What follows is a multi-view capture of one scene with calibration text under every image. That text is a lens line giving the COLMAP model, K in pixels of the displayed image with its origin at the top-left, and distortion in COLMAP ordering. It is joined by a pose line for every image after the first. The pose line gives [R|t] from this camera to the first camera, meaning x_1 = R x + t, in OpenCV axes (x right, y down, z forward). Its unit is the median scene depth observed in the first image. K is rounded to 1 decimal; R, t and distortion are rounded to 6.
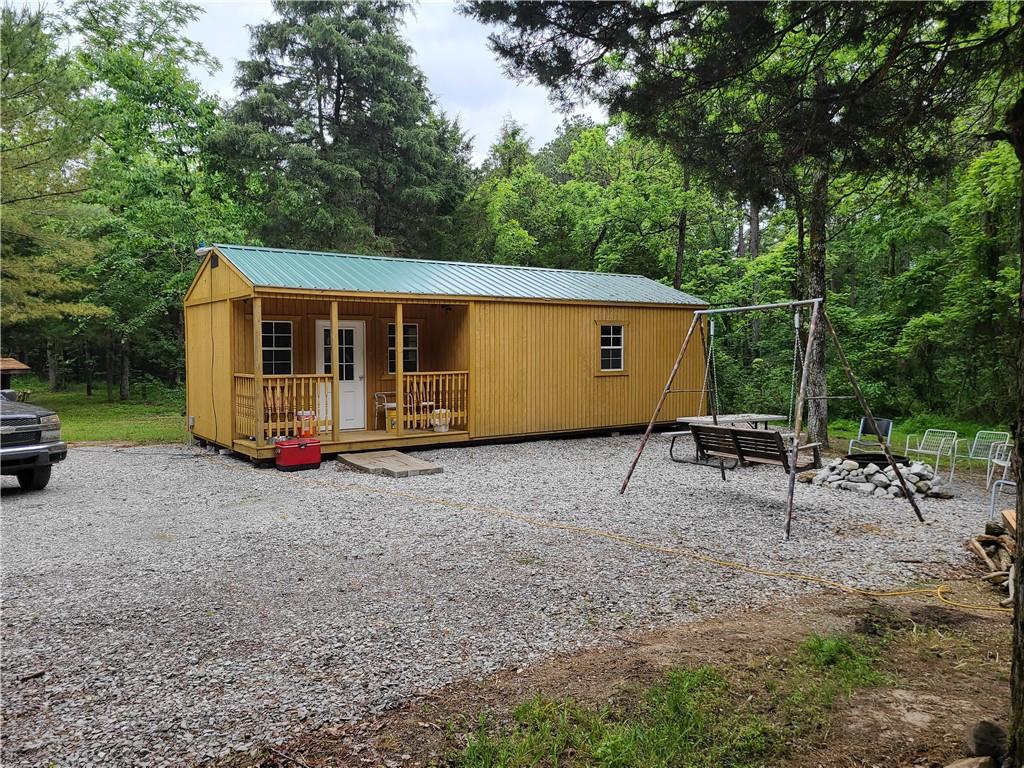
lens RADIAL K [[771.8, 0, 521.4], [0, 771.8, 396.7], [0, 0, 1]] dist [0.054112, -0.043814]
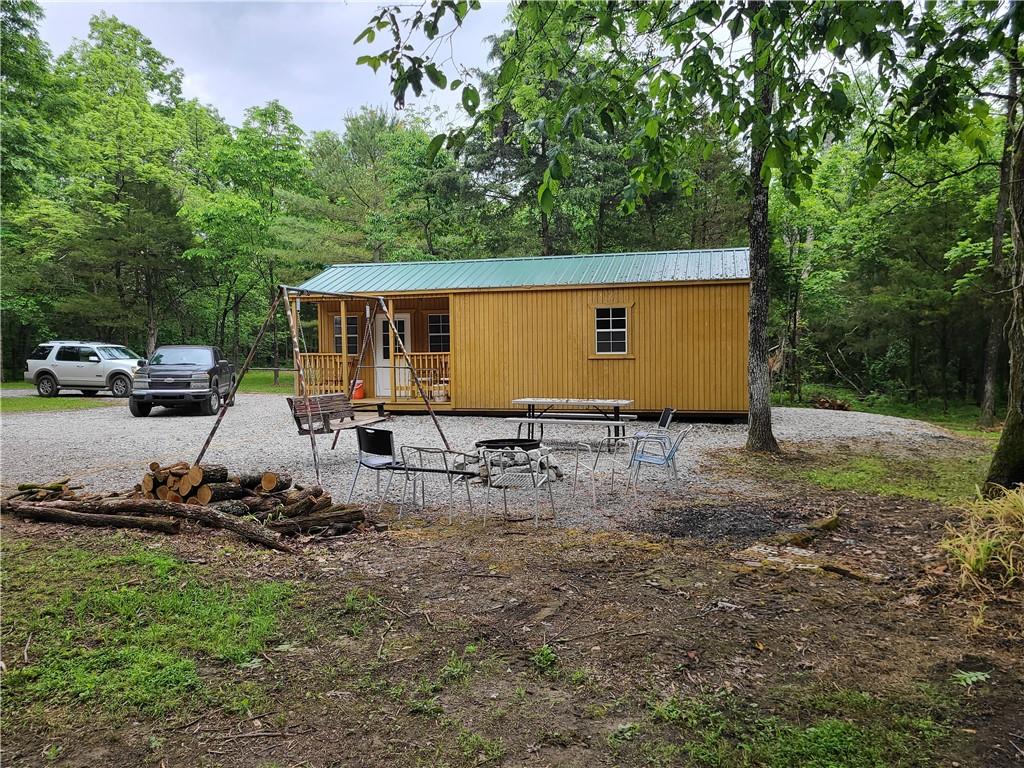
lens RADIAL K [[771.8, 0, 521.4], [0, 771.8, 396.7], [0, 0, 1]] dist [0.054112, -0.043814]
pose [[0.634934, 0.054719, -0.770626, 0.903314], [-0.032506, 0.998497, 0.044117, -0.020785], [0.771882, -0.002962, 0.635759, 0.314678]]
